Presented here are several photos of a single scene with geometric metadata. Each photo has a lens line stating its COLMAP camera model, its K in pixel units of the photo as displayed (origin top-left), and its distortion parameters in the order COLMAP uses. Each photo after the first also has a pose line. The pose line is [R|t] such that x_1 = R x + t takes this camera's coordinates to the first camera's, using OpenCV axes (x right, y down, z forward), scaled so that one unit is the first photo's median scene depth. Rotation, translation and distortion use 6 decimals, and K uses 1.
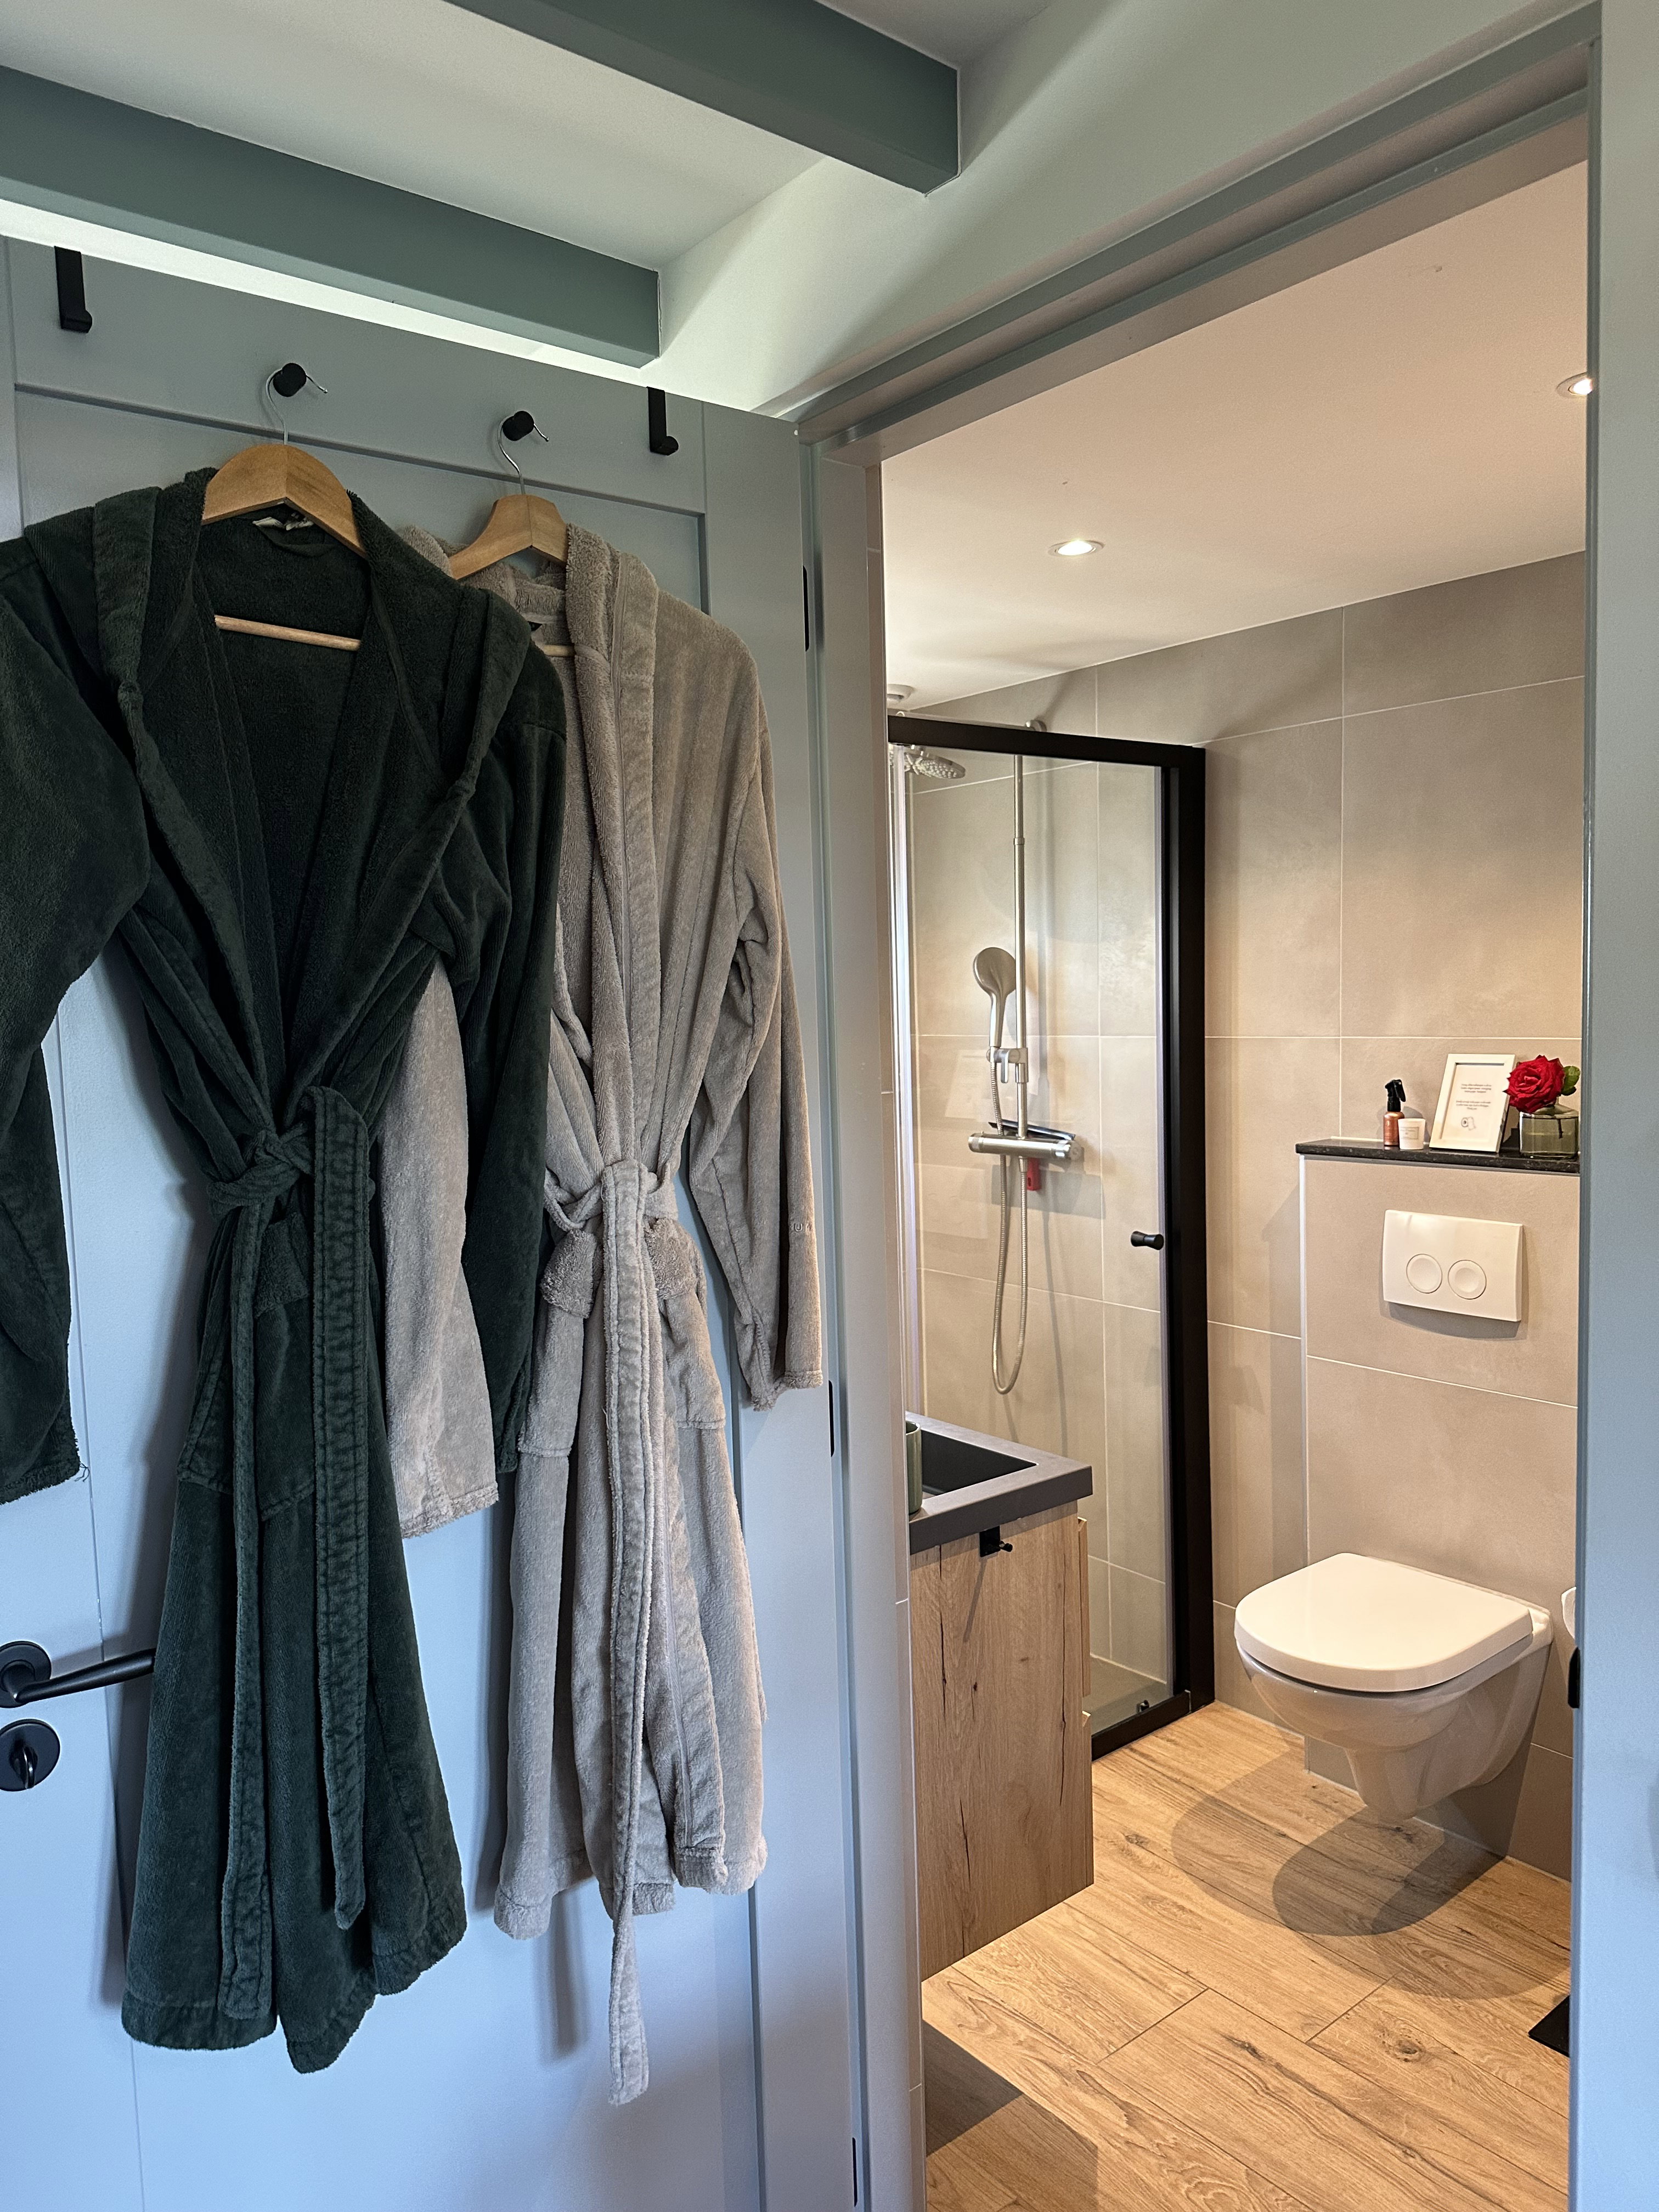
lens RADIAL K [[1531.8, 0, 829.1], [0, 1531.8, 1129.2], [0, 0, 1]] dist [0.078305, -0.107088]
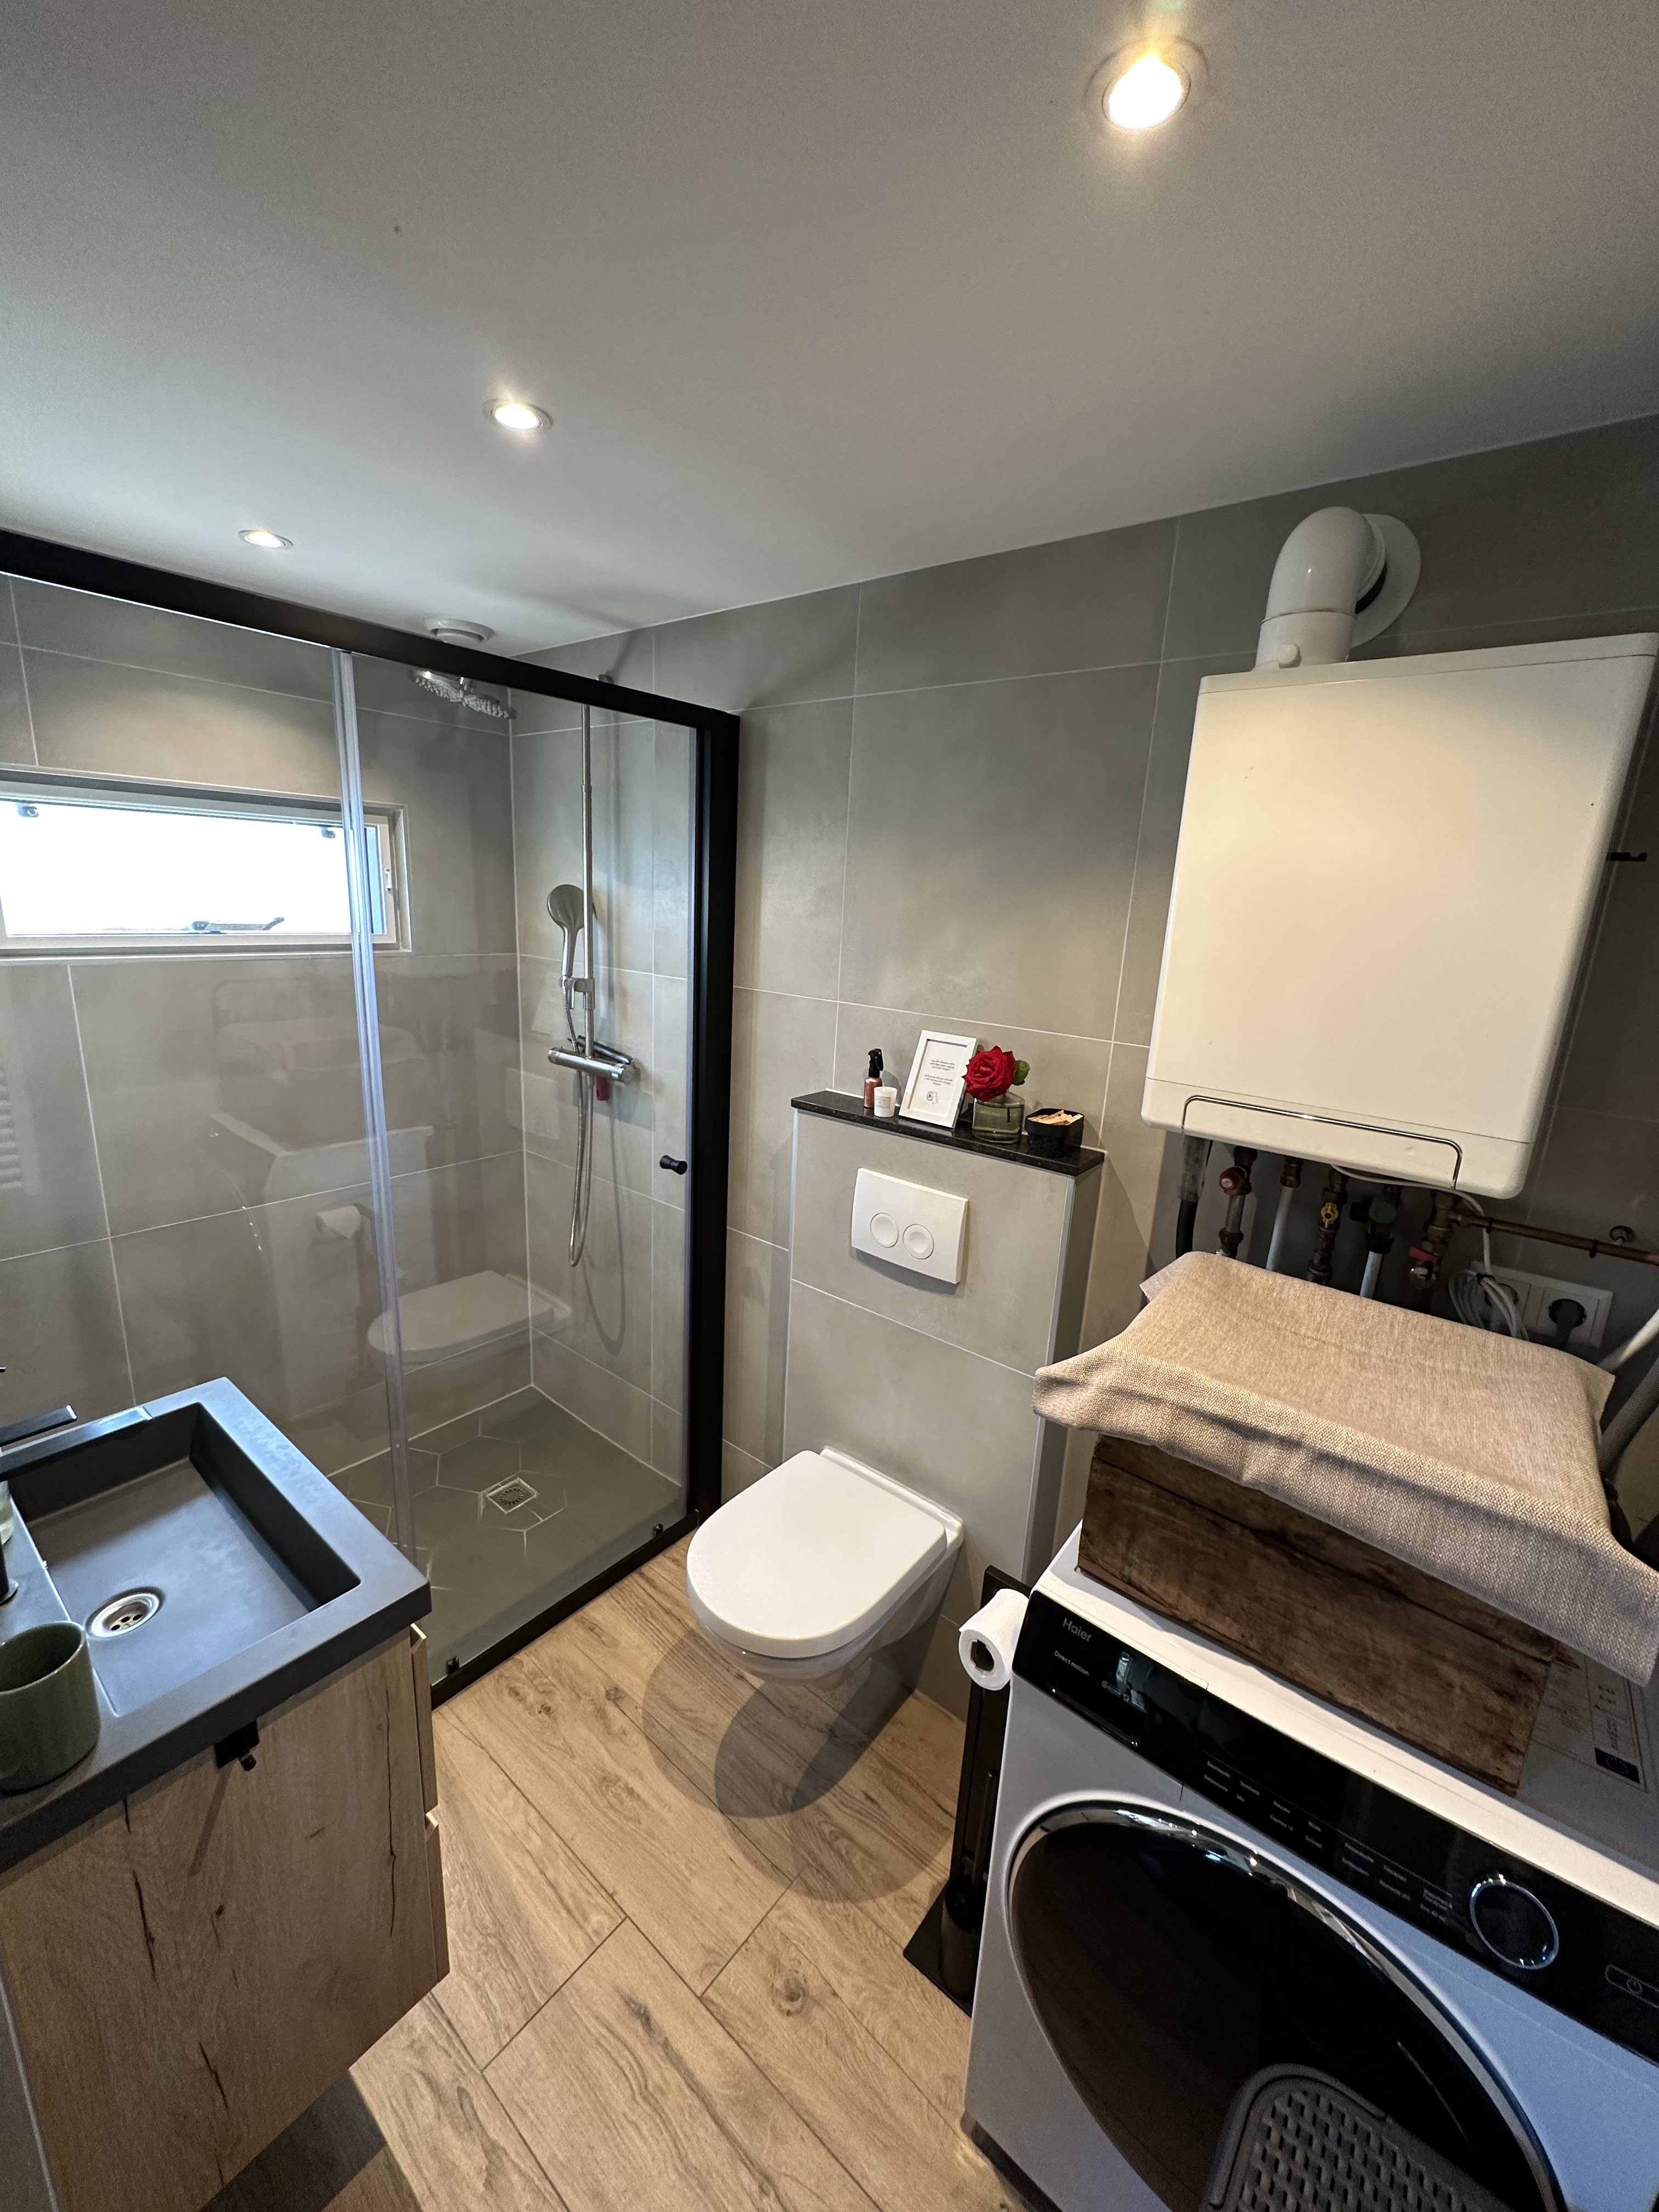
lens RADIAL K [[882.0, 0, 828.7], [0, 882.0, 1104.0], [0, 0, 1]] dist [0.000607, -0.000504]
pose [[0.974785, 0.026078, 0.221618, 0.192686], [-0.058675, 0.988154, 0.141806, -0.078583], [-0.215294, -0.151234, 0.964768, 0.392015]]
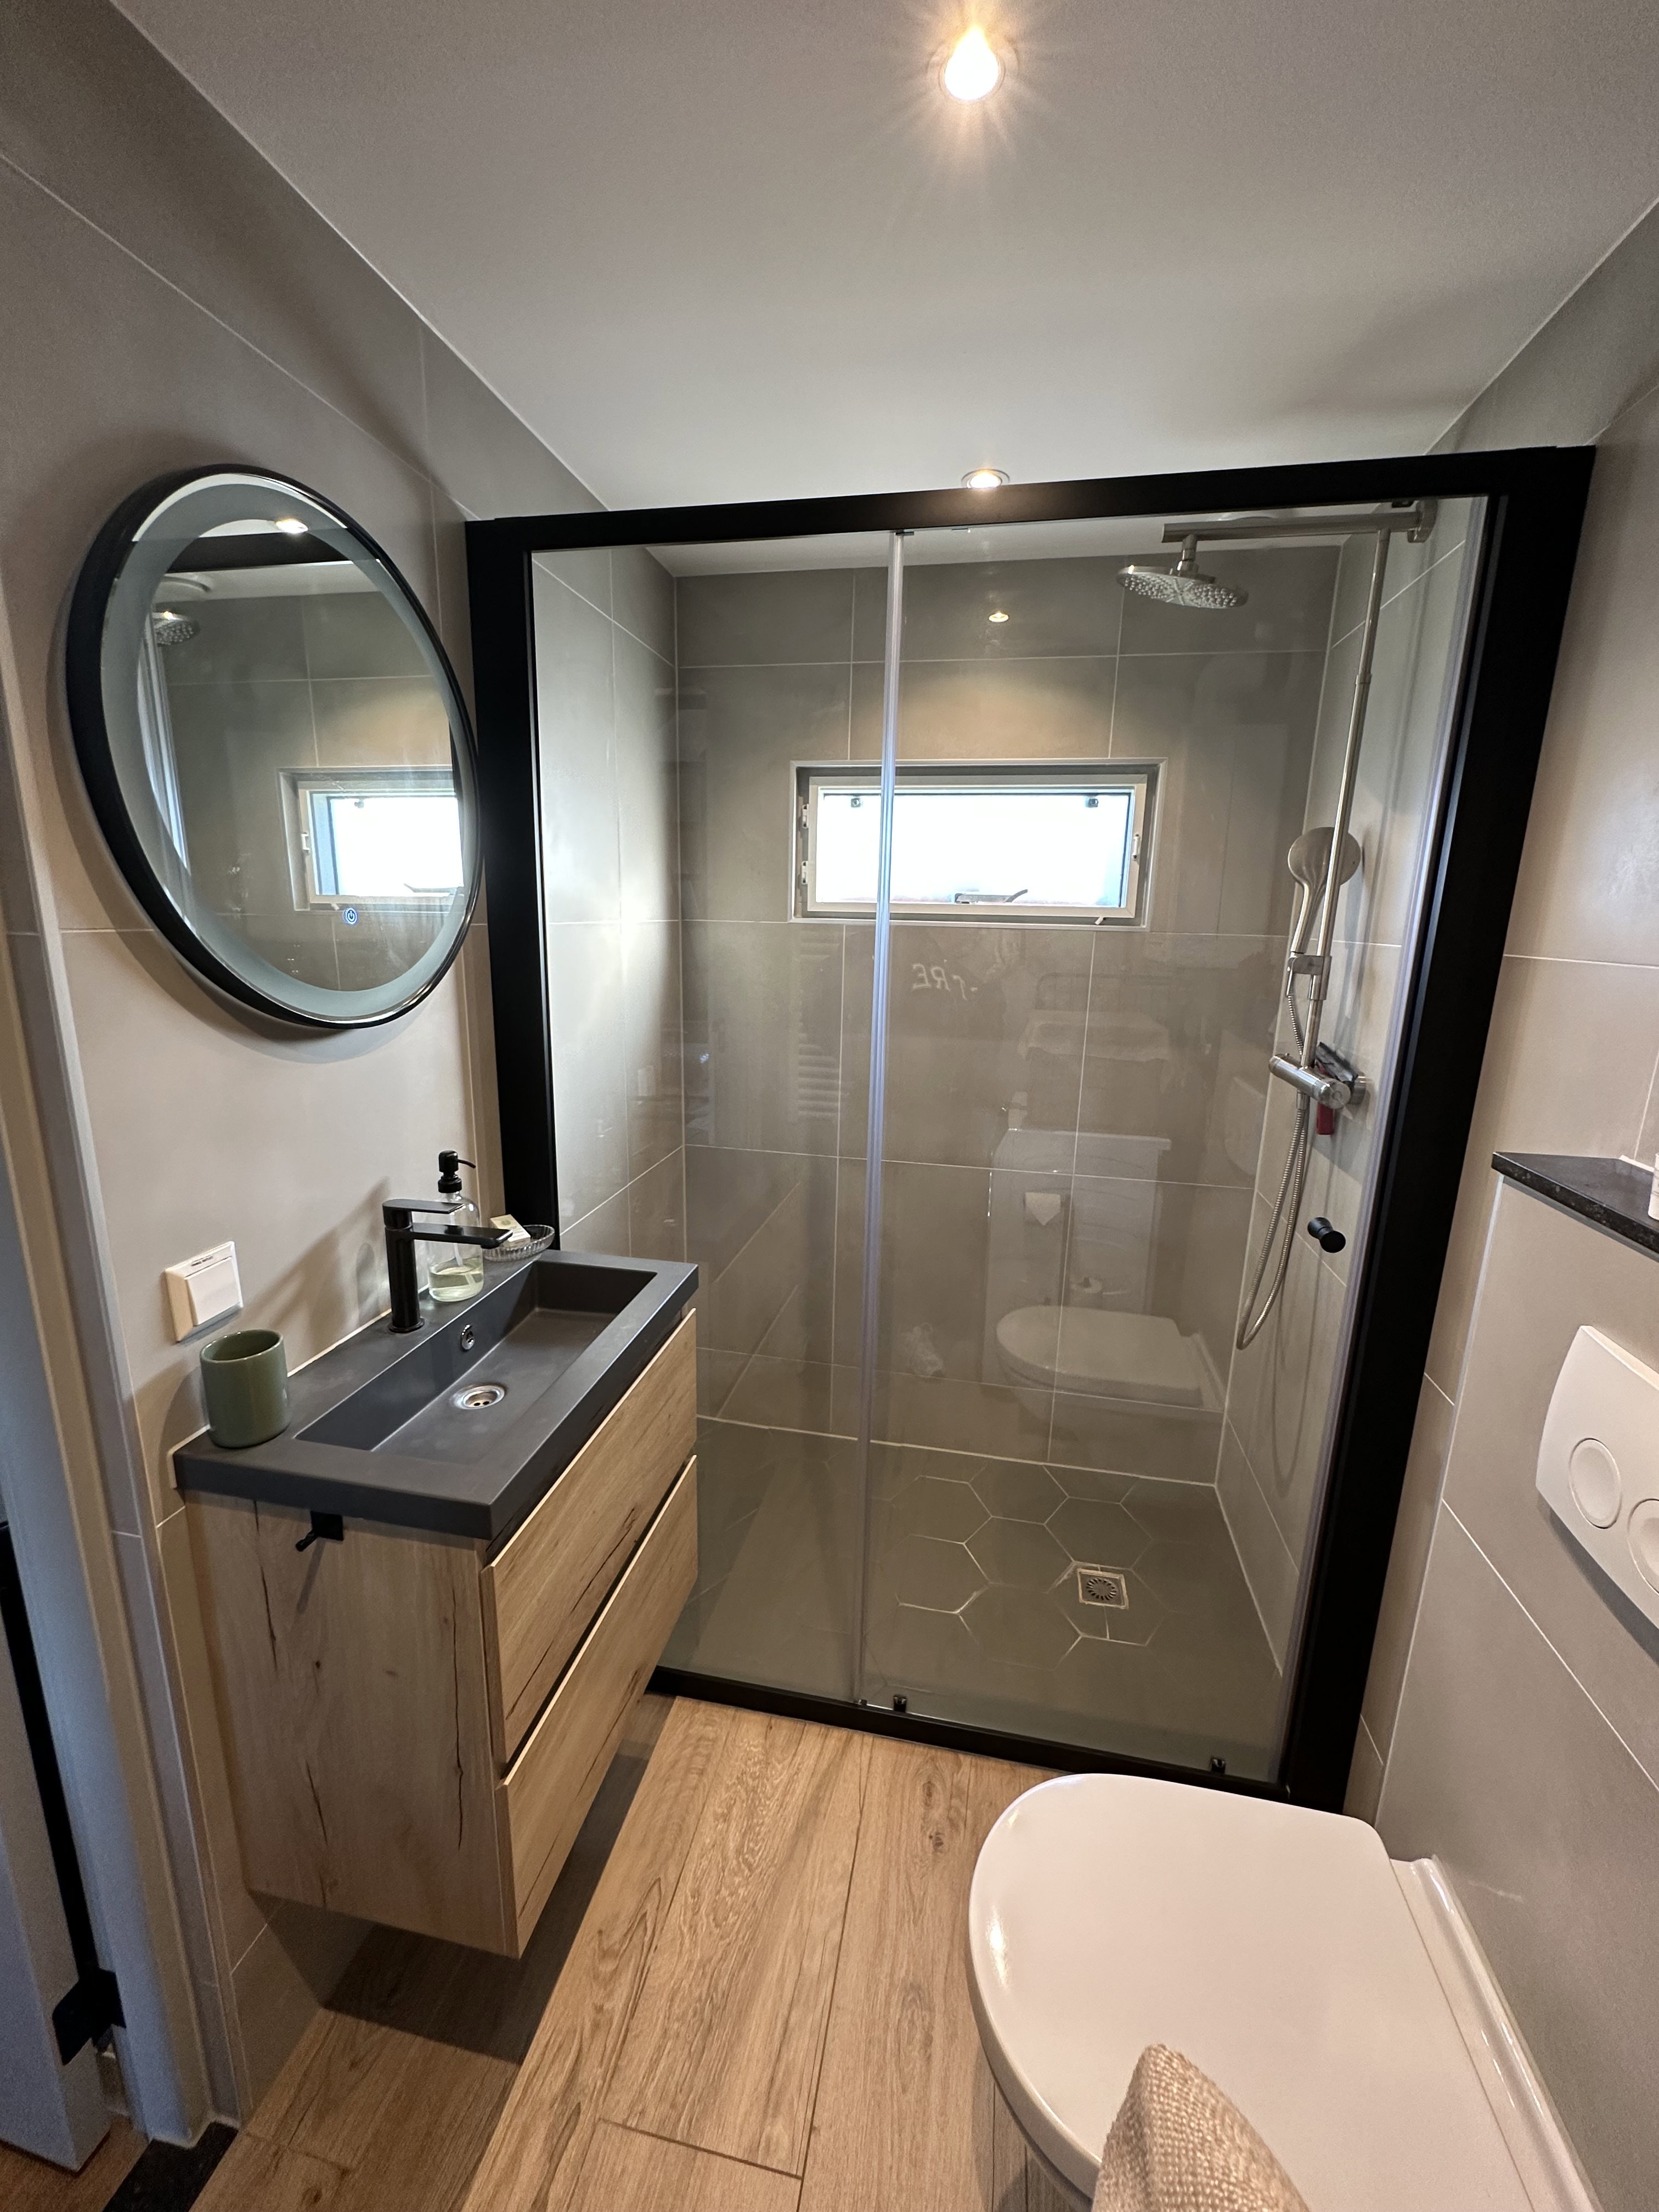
lens RADIAL K [[884.2, 0, 823.3], [0, 884.2, 1106.3], [0, 0, 1]] dist [0.001726, 0.000249]
pose [[0.642183, 0.210367, -0.737120, 0.386249], [-0.110710, 0.976978, 0.182368, -0.038681], [0.758514, -0.035507, 0.650688, 0.619107]]
